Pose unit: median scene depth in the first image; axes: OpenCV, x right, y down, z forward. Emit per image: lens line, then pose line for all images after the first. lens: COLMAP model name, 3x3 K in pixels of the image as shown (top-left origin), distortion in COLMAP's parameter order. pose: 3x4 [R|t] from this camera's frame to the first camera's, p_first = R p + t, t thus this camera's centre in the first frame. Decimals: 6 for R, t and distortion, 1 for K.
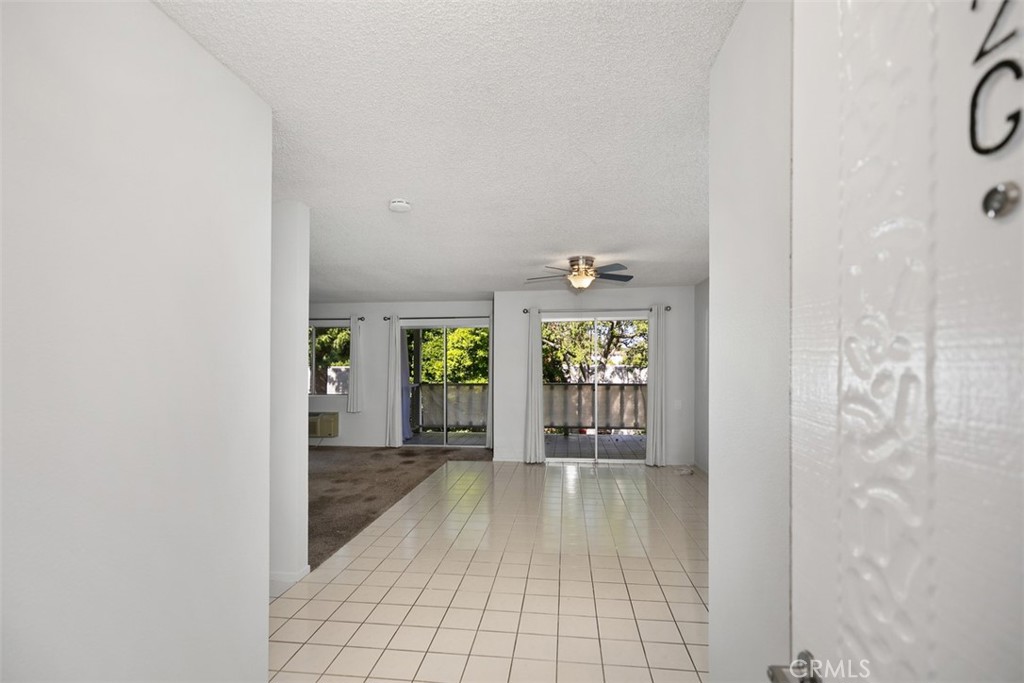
lens RADIAL K [[468.8, 0, 516.2], [0, 468.8, 366.1], [0, 0, 1]] dist [-0.000452, -0.000128]
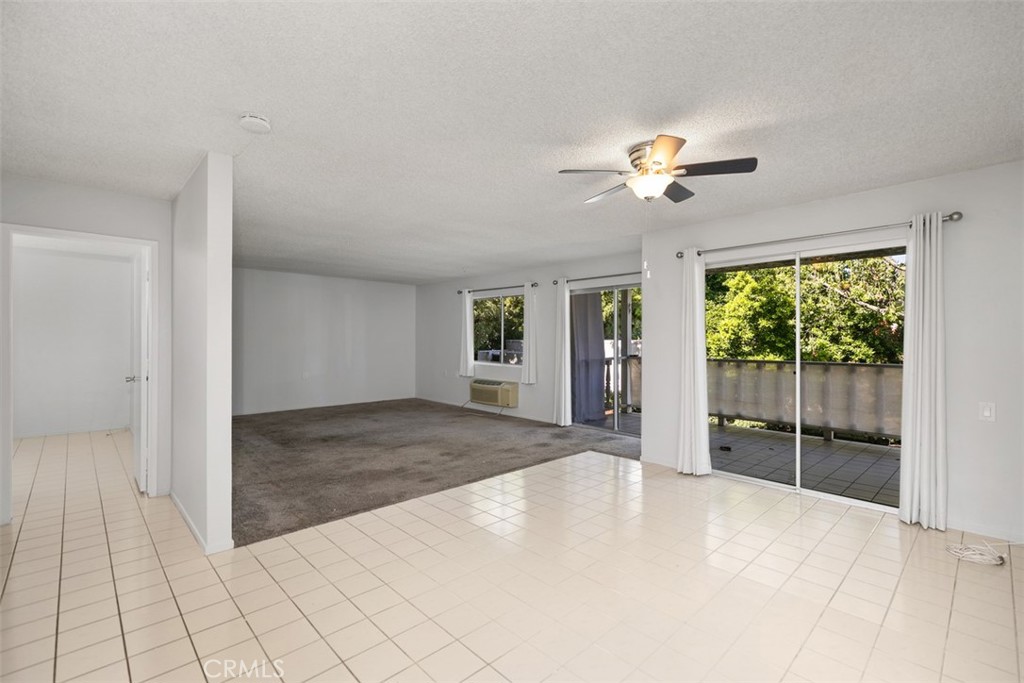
lens RADIAL K [[459.0, 0, 508.3], [0, 459.0, 336.9], [0, 0, 1]] dist [0.014858, -0.000098]
pose [[0.763560, 0.001301, -0.645736, 0.223825], [-0.006650, 0.999961, -0.005848, 0.008973], [0.645703, 0.008759, 0.763539, 0.256870]]
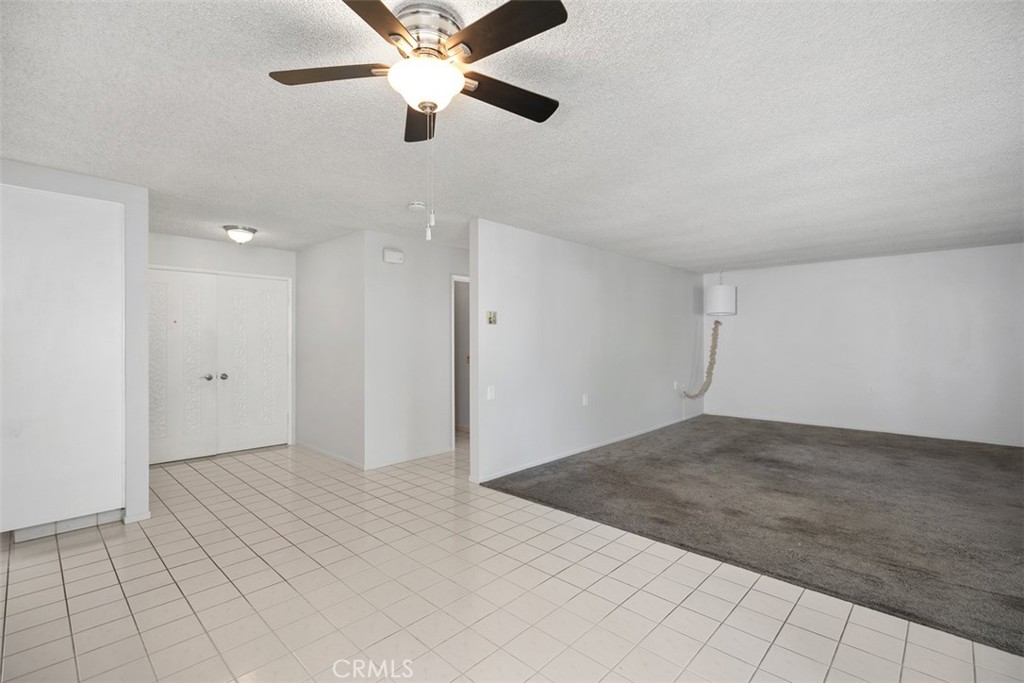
lens RADIAL K [[459.0, 0, 508.3], [0, 459.0, 336.9], [0, 0, 1]] dist [0.014858, -0.000098]
pose [[-0.605279, -0.006526, -0.795986, 0.225341], [-0.001020, 0.999972, -0.007422, 0.008941], [0.796012, -0.003681, -0.605269, 0.744775]]
